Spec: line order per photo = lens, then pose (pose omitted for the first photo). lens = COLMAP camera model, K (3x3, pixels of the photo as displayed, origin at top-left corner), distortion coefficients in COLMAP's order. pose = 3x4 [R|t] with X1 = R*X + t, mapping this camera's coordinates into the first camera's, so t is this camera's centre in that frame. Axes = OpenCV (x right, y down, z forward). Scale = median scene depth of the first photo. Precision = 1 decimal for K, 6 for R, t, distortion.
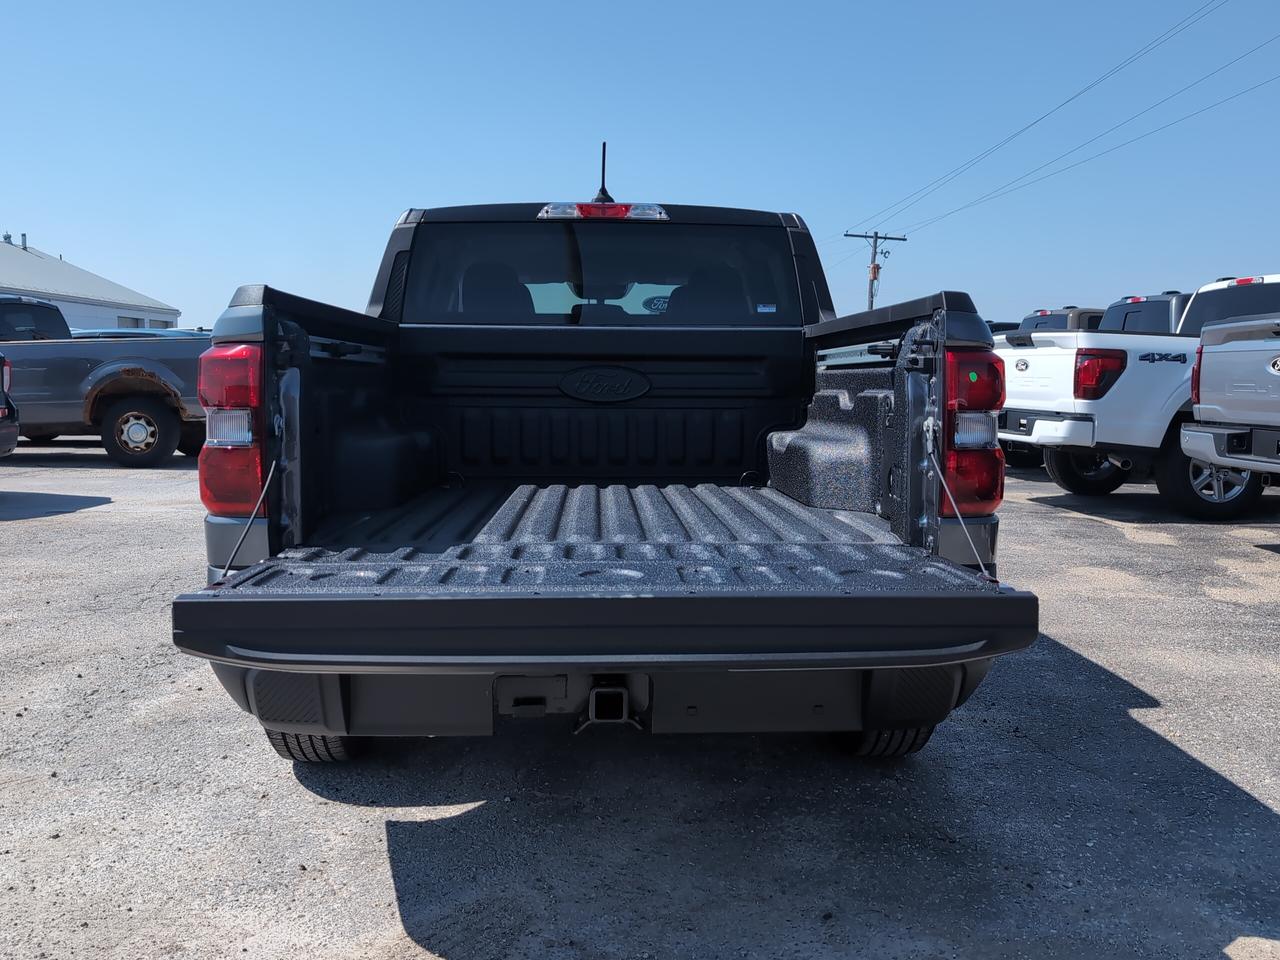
lens RADIAL K [[1091.3, 0, 637.9], [0, 1091.3, 476.7], [0, 0, 1]] dist [0.021212, -0.025289]
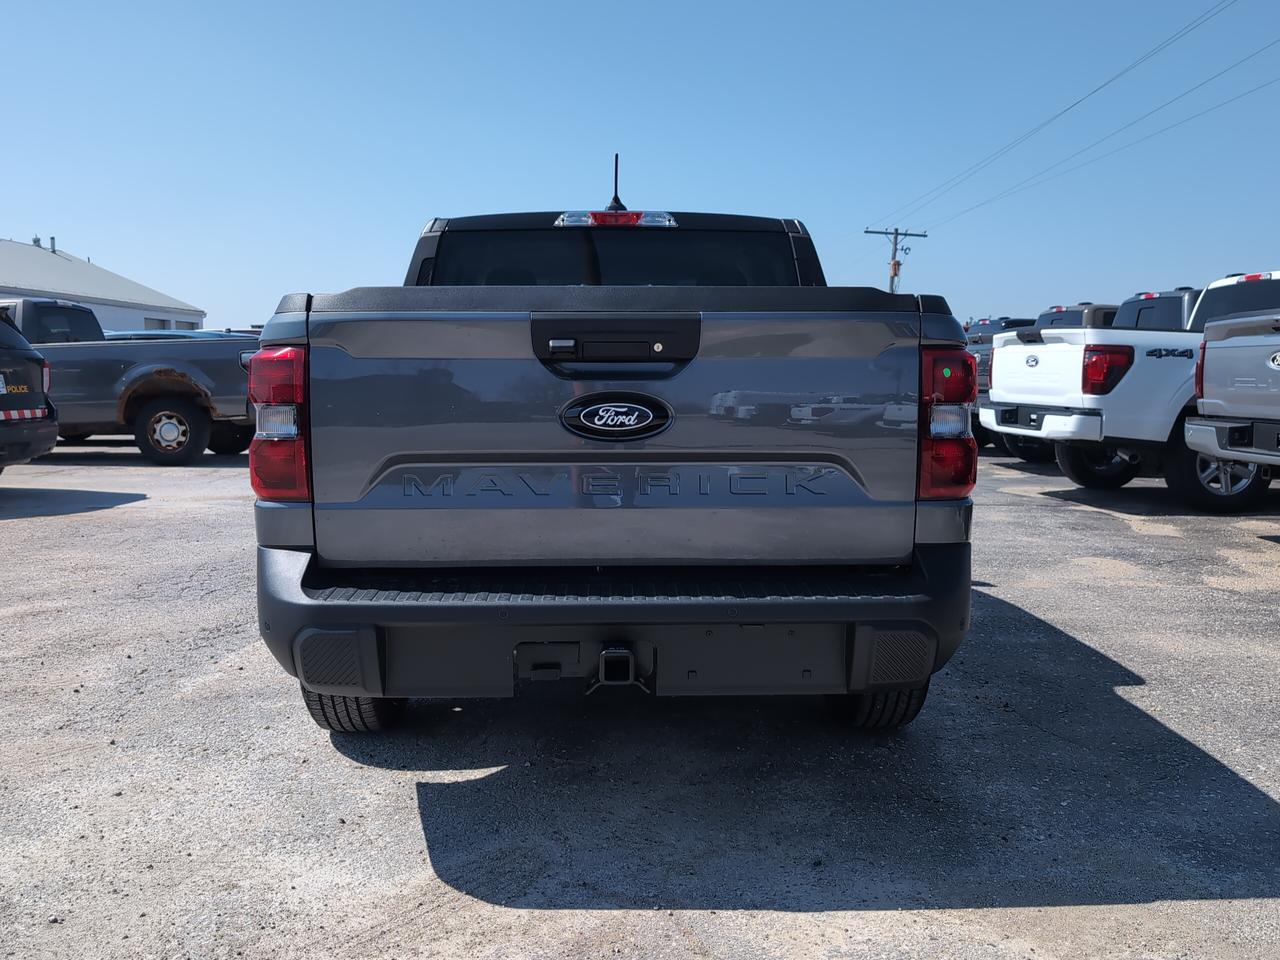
lens RADIAL K [[1091.3, 0, 637.0], [0, 1091.3, 479.1], [0, 0, 1]] dist [0.021212, -0.025289]
pose [[0.999782, -0.003330, -0.020599, 0.011274], [0.003407, 0.999987, 0.003727, 0.007264], [0.020586, -0.003797, 0.999781, -0.072982]]
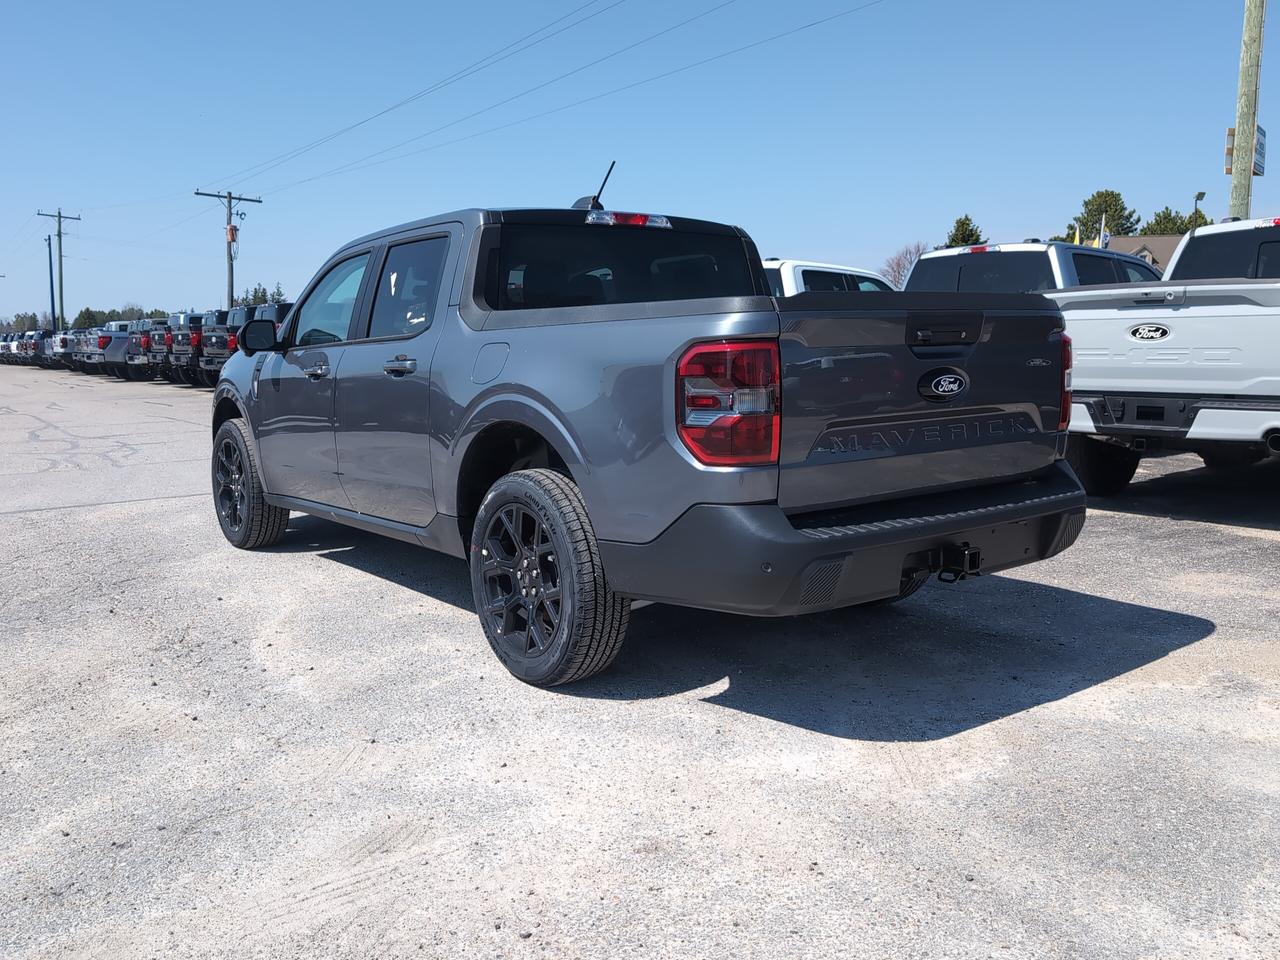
lens RADIAL K [[1091.3, 0, 630.4], [0, 1091.3, 476.9], [0, 0, 1]] dist [0.021212, -0.025289]
pose [[0.825083, -0.094700, 0.557019, -0.849010], [0.075661, 0.995493, 0.057173, -0.026963], [-0.559923, -0.005027, 0.828529, -0.029982]]
